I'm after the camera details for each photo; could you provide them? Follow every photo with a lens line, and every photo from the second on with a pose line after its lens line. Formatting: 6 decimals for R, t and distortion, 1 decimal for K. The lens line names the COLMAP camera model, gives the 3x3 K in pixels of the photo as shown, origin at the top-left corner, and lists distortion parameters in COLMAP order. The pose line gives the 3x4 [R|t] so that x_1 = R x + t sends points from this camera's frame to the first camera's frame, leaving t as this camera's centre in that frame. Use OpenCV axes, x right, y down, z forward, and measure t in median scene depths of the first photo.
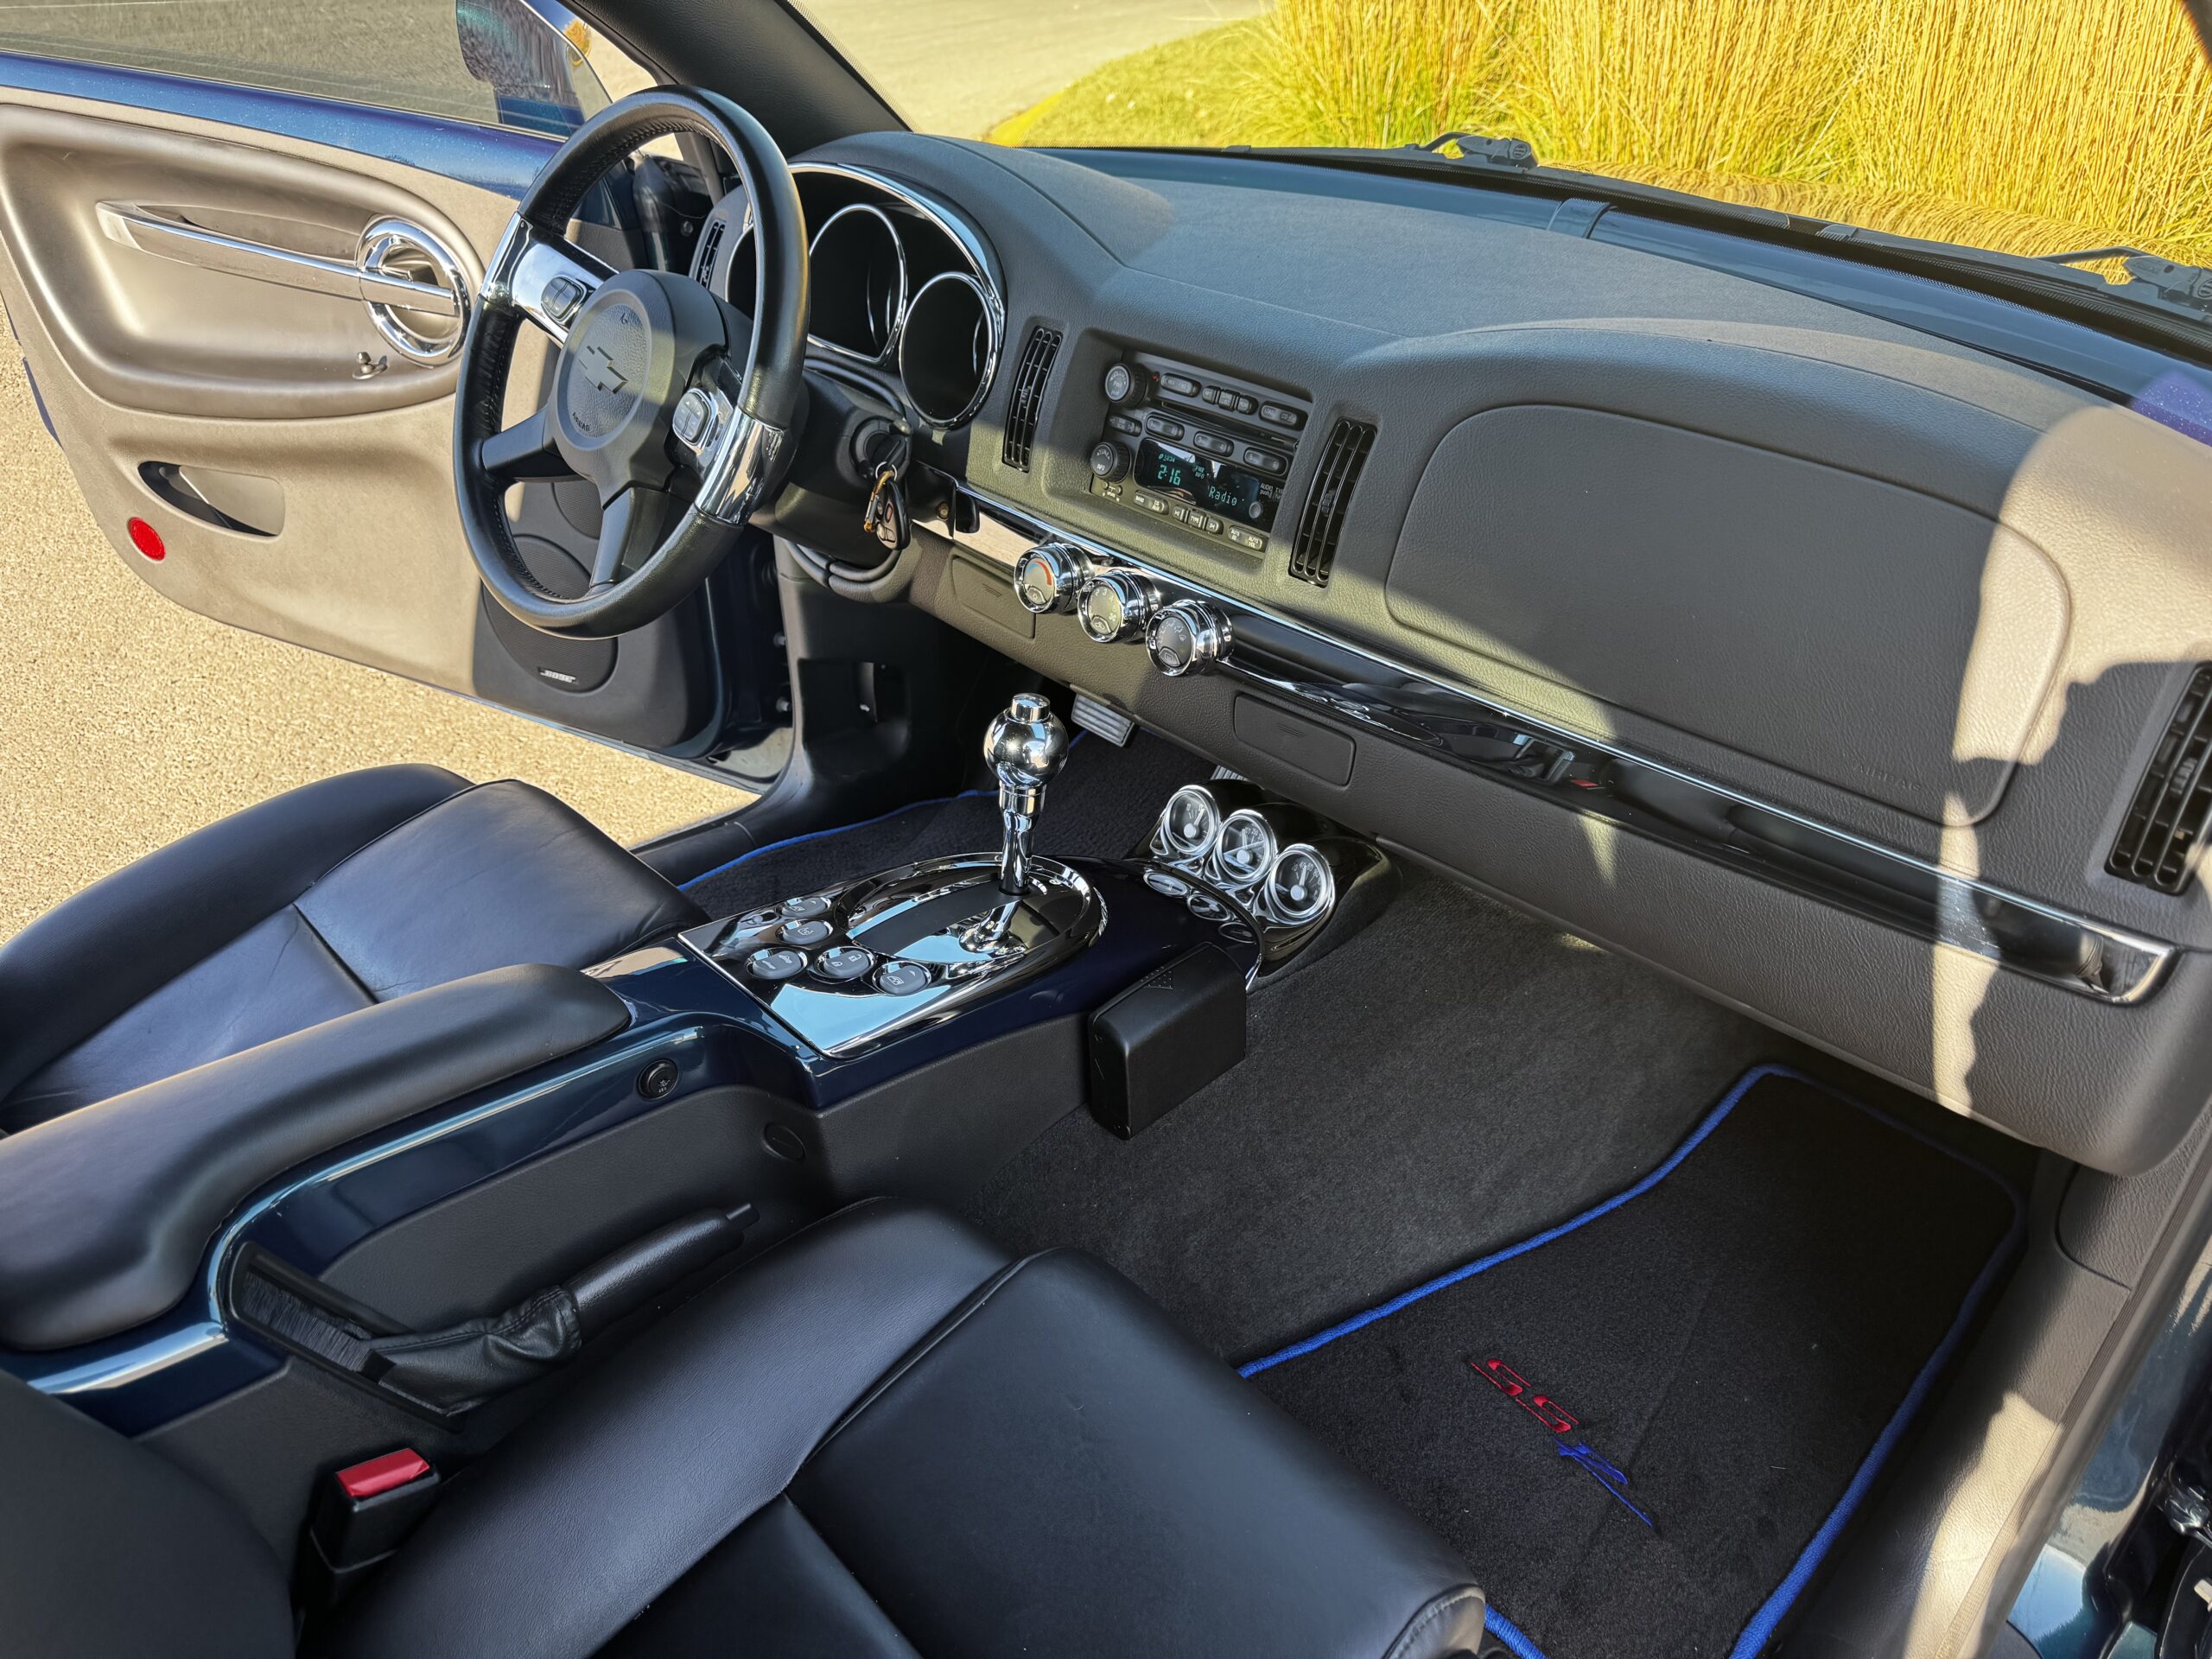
lens RADIAL K [[1570.8, 0, 1096.4], [0, 1570.8, 828.2], [0, 0, 1]] dist [-0.000563, -0.014436]
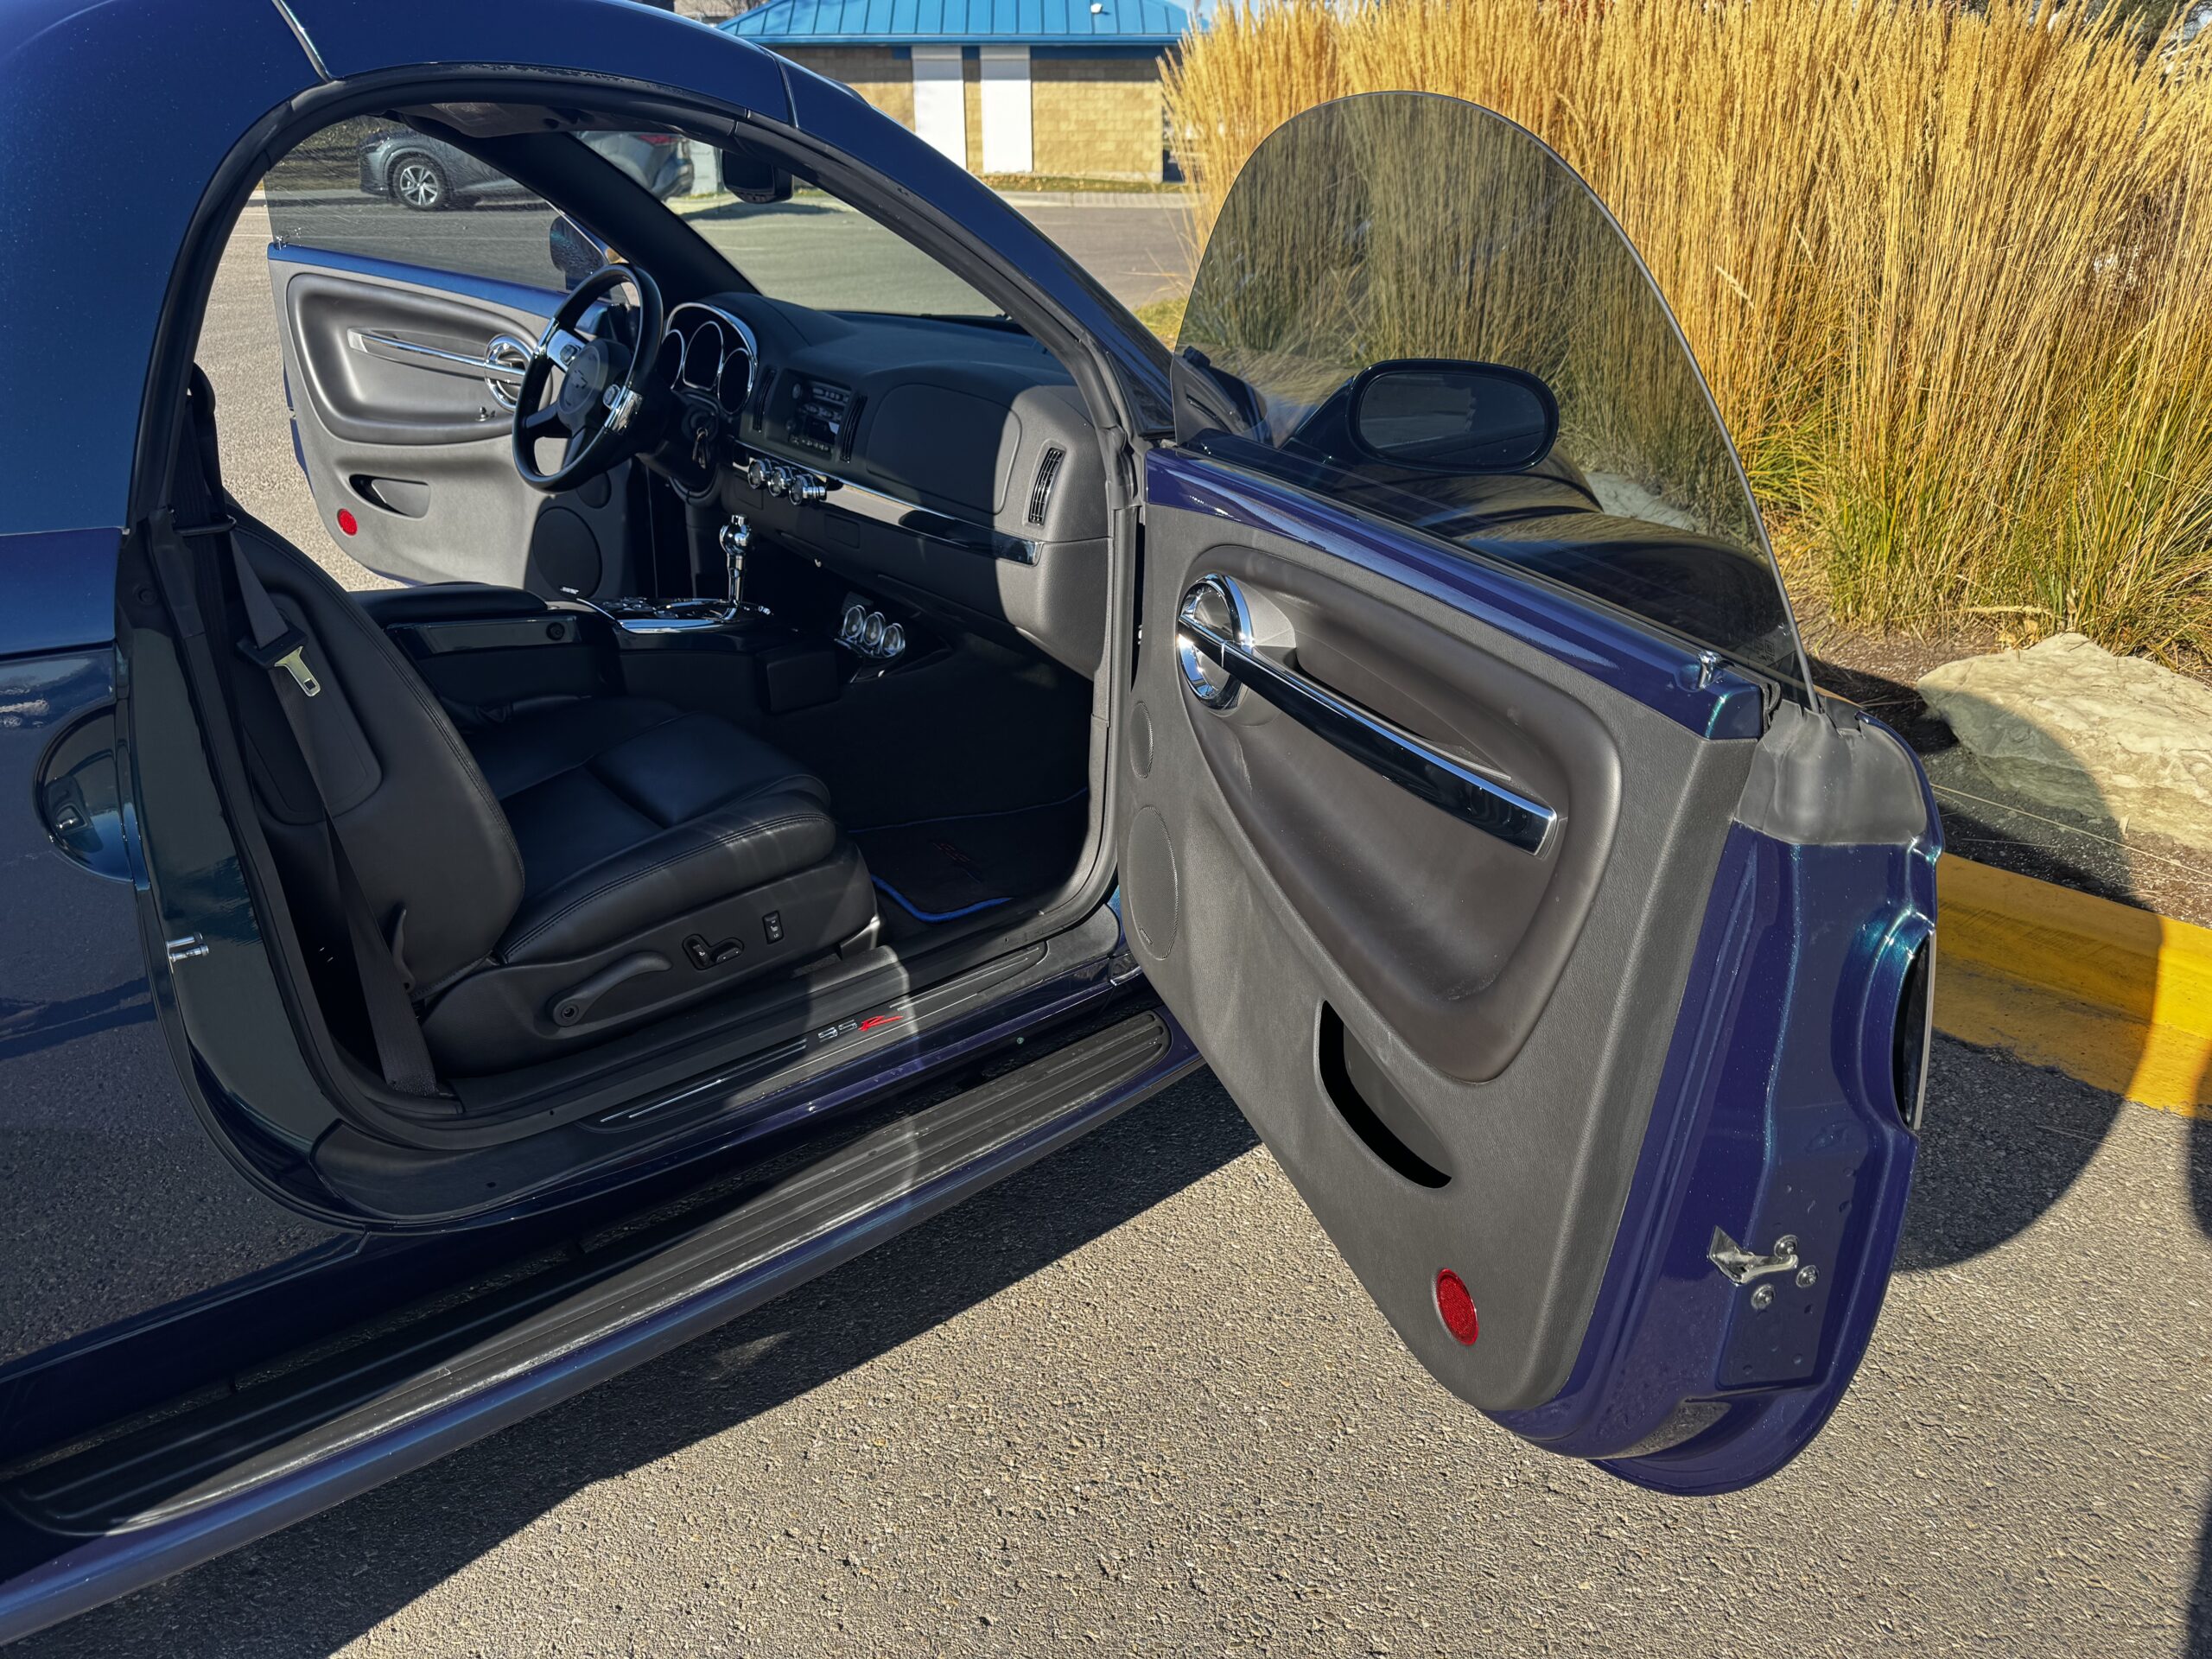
lens RADIAL K [[1570.8, 0, 1113.5], [0, 1570.8, 822.9], [0, 0, 1]] dist [-0.000563, -0.014436]
pose [[0.997336, 0.054650, -0.048314, 0.575998], [-0.061138, 0.987539, -0.145016, 0.596468], [0.039786, 0.147583, 0.988249, -1.071948]]
